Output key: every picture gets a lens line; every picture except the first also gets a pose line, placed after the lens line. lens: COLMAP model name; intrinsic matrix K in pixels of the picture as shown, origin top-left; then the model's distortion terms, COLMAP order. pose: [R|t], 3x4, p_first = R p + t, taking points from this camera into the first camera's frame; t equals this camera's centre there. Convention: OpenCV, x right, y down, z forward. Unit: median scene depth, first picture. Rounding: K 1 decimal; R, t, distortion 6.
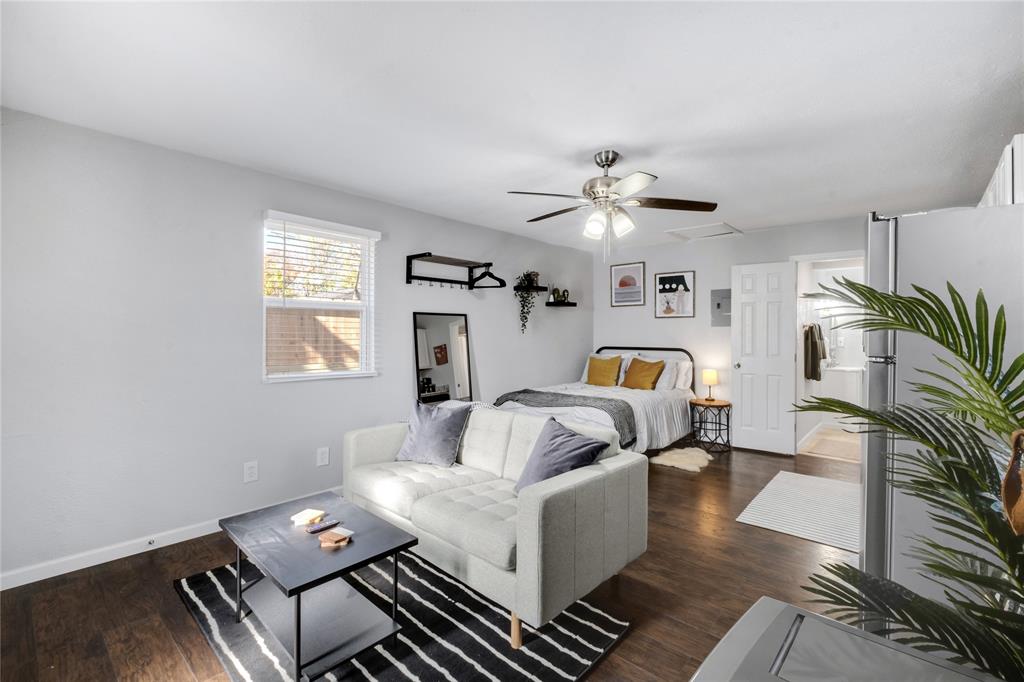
lens RADIAL K [[444.7, 0, 507.8], [0, 444.7, 331.2], [0, 0, 1]] dist [-0.001564, -0.000488]
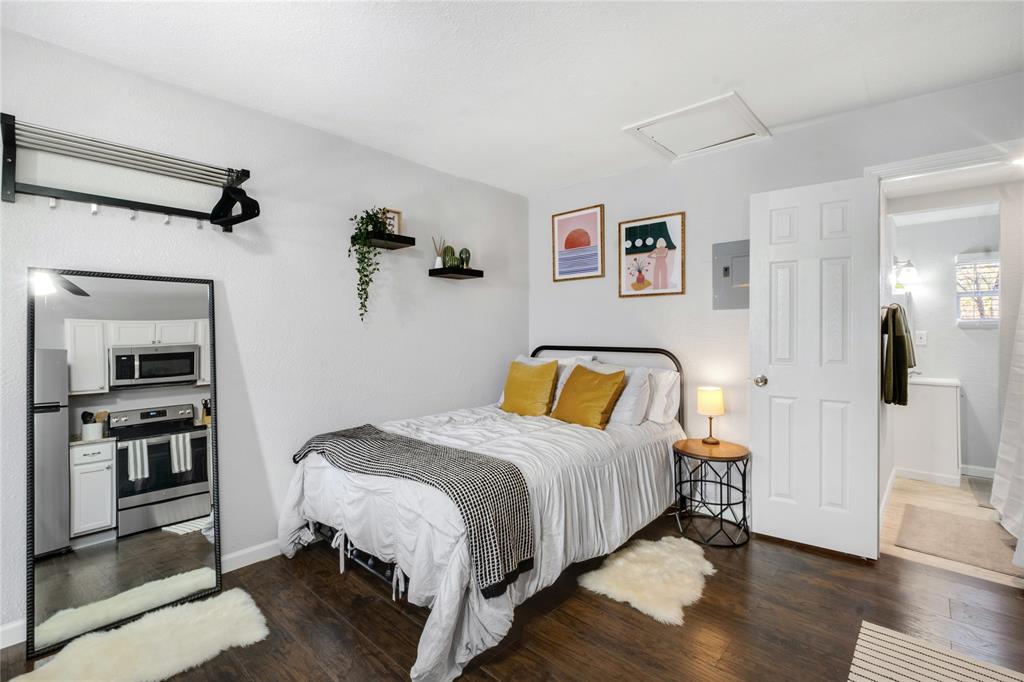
lens RADIAL K [[458.4, 0, 508.9], [0, 458.4, 329.8], [0, 0, 1]] dist [0.000031, -0.000845]
pose [[0.999956, -0.001244, -0.009286, 0.206668], [0.001220, 0.999996, -0.002580, 0.016226], [0.009289, 0.002569, 0.999954, 0.422776]]
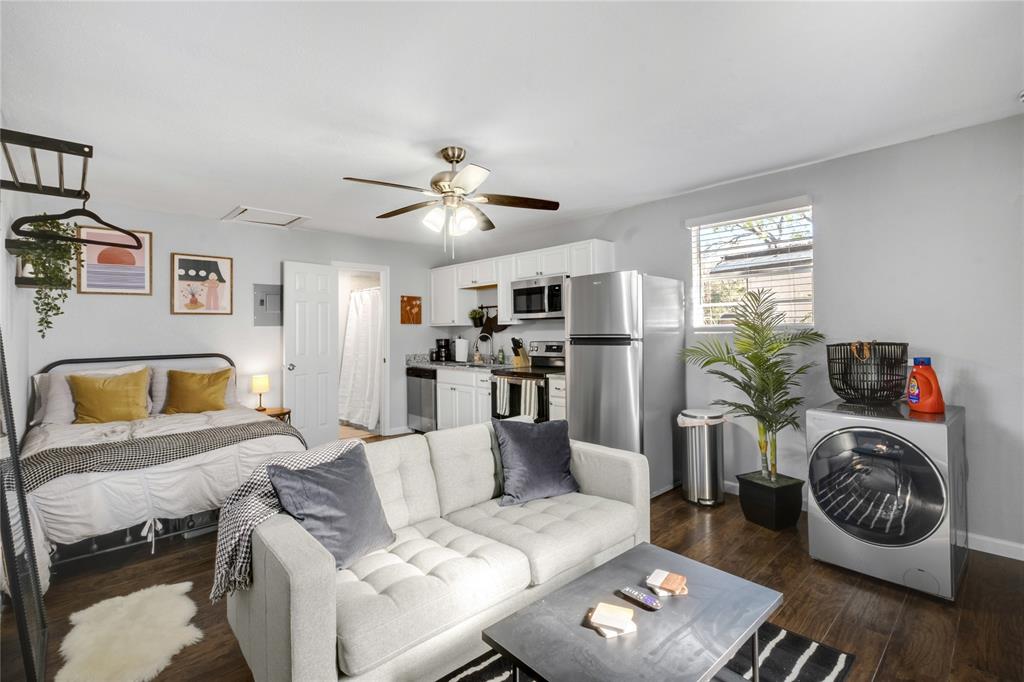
lens RADIAL K [[470.0, 0, 530.2], [0, 470.0, 321.6], [0, 0, 1]] dist [-0.002730, -0.000755]
pose [[0.057393, 0.012804, 0.998270, -0.430054], [0.013603, 0.999815, -0.013606, 0.000916], [-0.998259, 0.014361, 0.057208, 0.409580]]
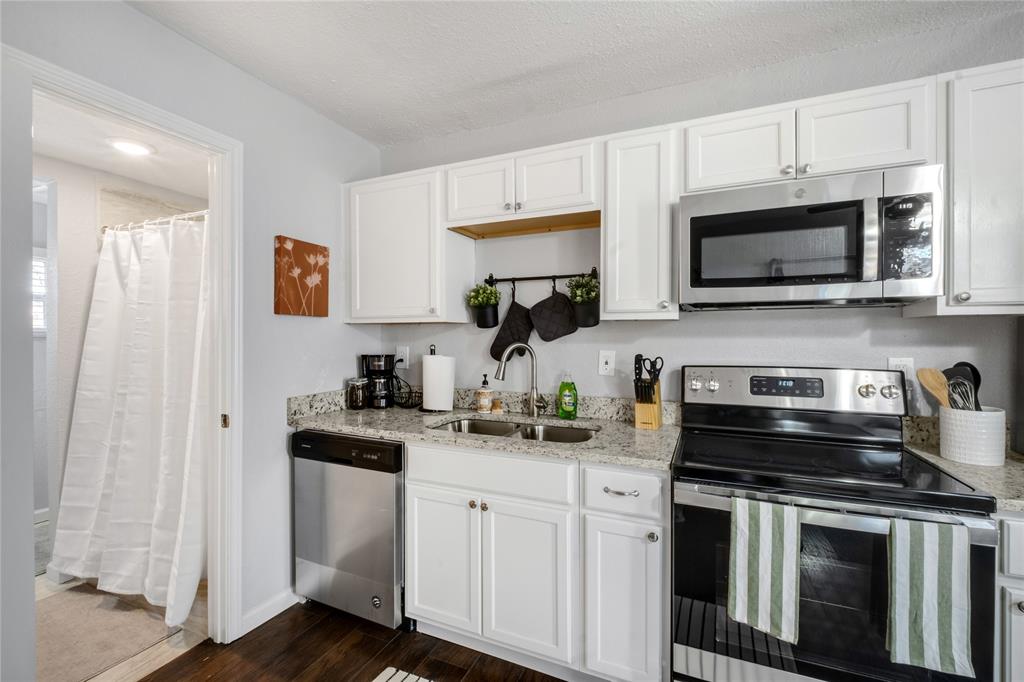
lens RADIAL K [[444.7, 0, 512.6], [0, 444.7, 341.1], [0, 0, 1]] dist [-0.001564, -0.000488]
pose [[-0.310065, -0.014074, 0.950611, 0.261313], [-0.000759, 0.999894, 0.014556, 0.004573], [-0.950715, 0.003792, -0.310043, 0.713553]]
